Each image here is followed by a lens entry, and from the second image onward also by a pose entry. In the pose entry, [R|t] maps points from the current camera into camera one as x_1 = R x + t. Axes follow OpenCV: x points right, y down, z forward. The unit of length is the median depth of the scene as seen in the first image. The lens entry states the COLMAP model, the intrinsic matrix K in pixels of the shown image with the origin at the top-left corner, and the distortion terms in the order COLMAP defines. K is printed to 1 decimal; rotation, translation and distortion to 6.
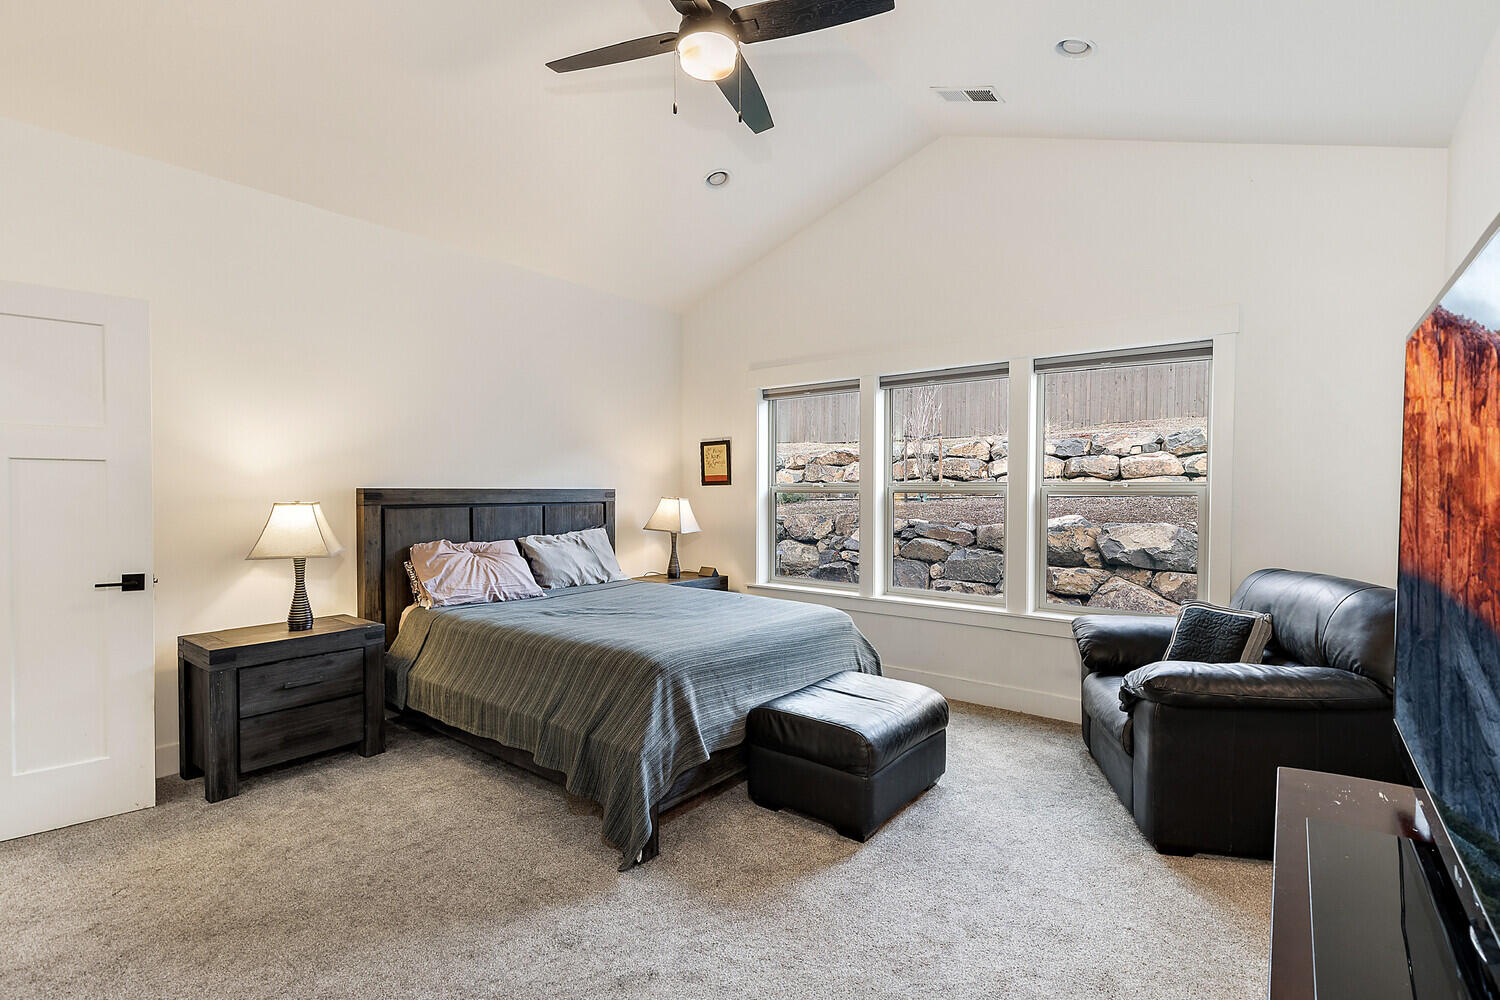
lens RADIAL K [[686.3, 0, 764.2], [0, 686.3, 502.6], [0, 0, 1]] dist [0.006320, -0.002160]
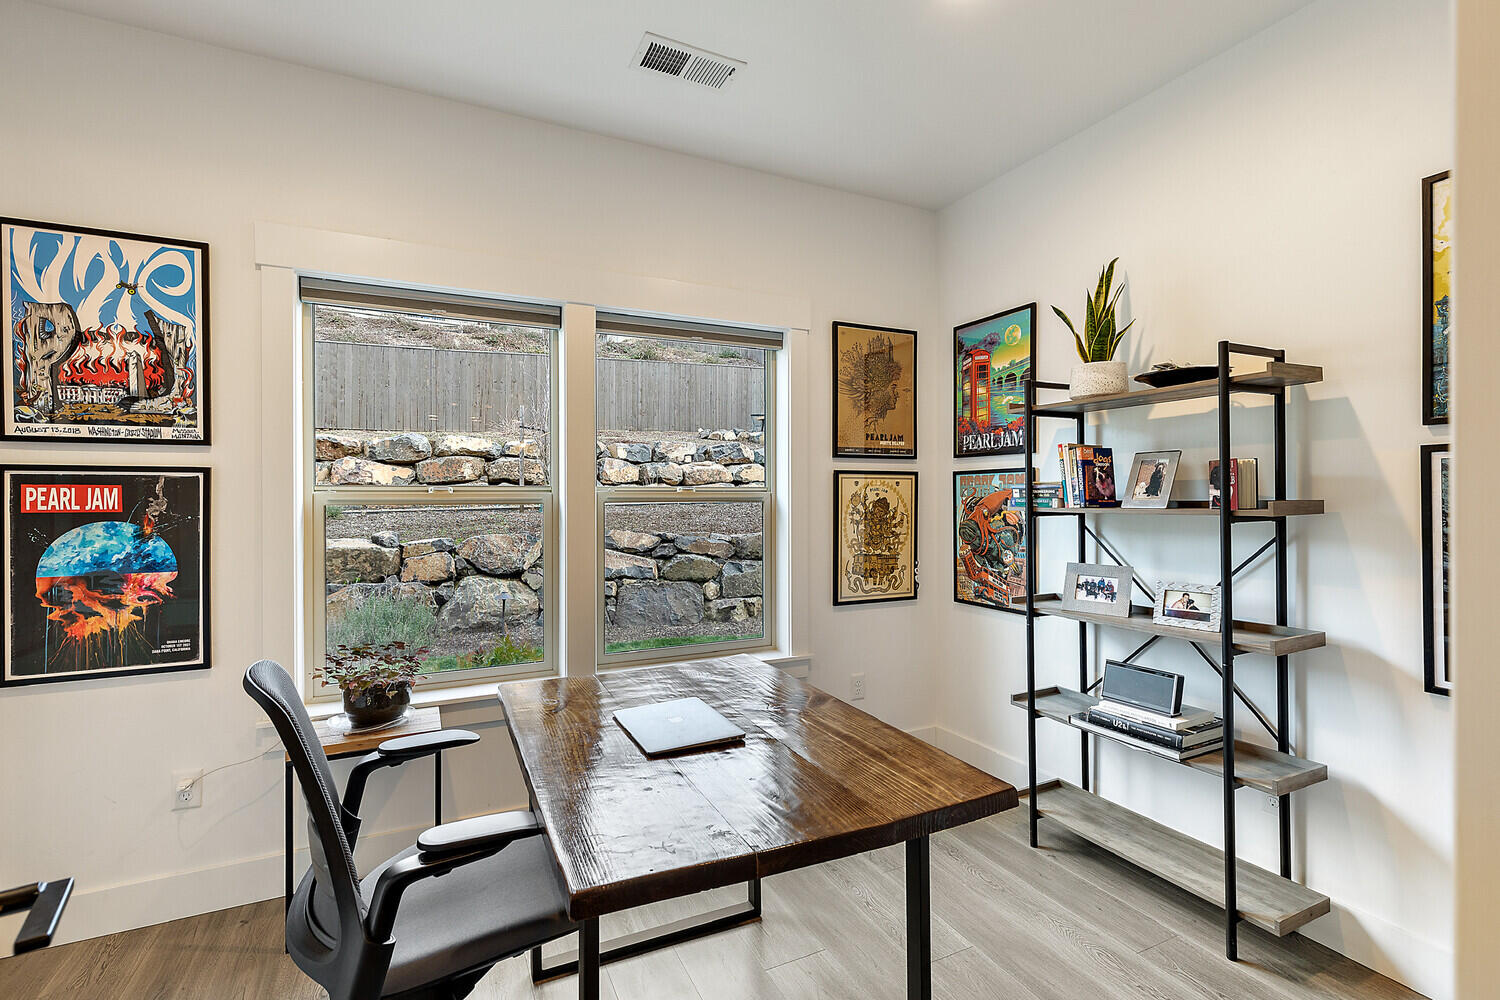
lens RADIAL K [[686.3, 0, 750.6], [0, 686.3, 501.8], [0, 0, 1]] dist [0.006320, -0.002160]
pose [[0.457184, -0.015372, 0.889239, -0.434041], [0.018762, 0.999795, 0.007637, -0.016499], [-0.889174, 0.013193, 0.457379, 0.473845]]
